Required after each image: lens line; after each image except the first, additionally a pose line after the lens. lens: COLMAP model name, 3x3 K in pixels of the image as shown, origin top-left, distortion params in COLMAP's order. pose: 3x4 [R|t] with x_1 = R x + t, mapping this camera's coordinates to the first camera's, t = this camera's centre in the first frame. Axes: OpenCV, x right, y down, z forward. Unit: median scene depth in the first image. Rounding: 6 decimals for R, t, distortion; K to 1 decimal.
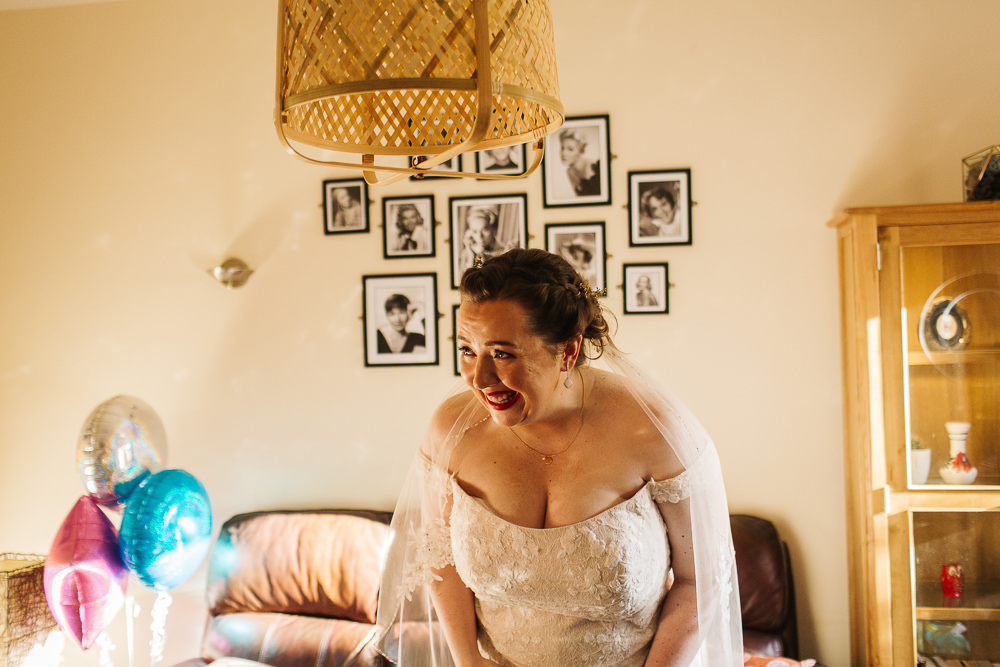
lens RADIAL K [[968.4, 0, 500.0], [0, 968.4, 333.5], [0, 0, 1]] dist [0.013389, -0.008158]
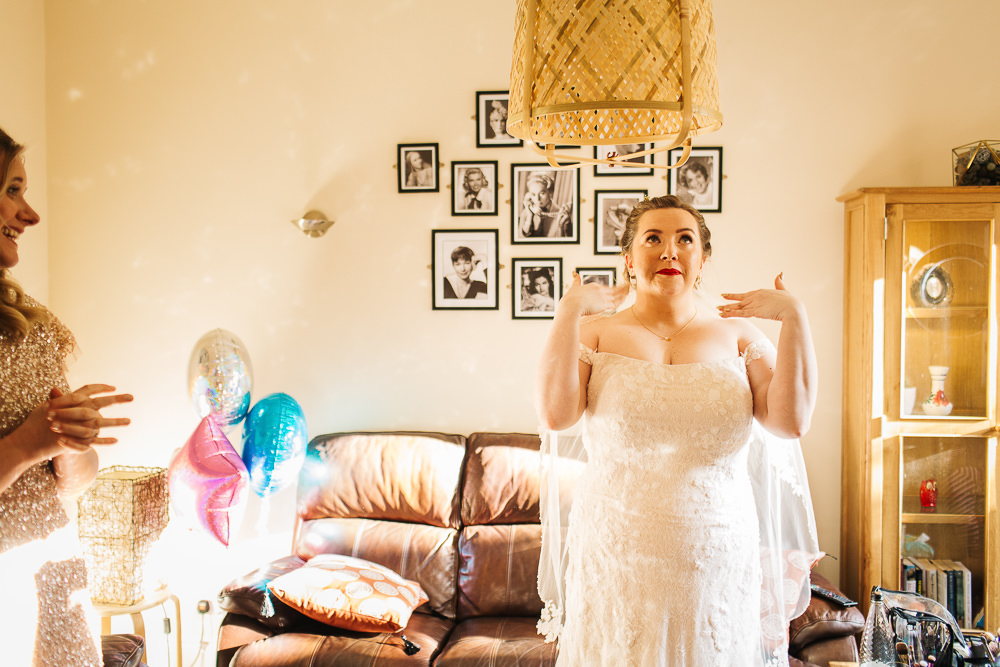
lens RADIAL K [[968.4, 0, 500.0], [0, 968.4, 333.5], [0, 0, 1]] dist [0.013389, -0.008158]
pose [[0.997169, 0.022597, 0.071711, -0.150361], [-0.026176, 0.998438, 0.049364, 0.004182], [-0.070484, -0.051101, 0.996203, -0.158741]]
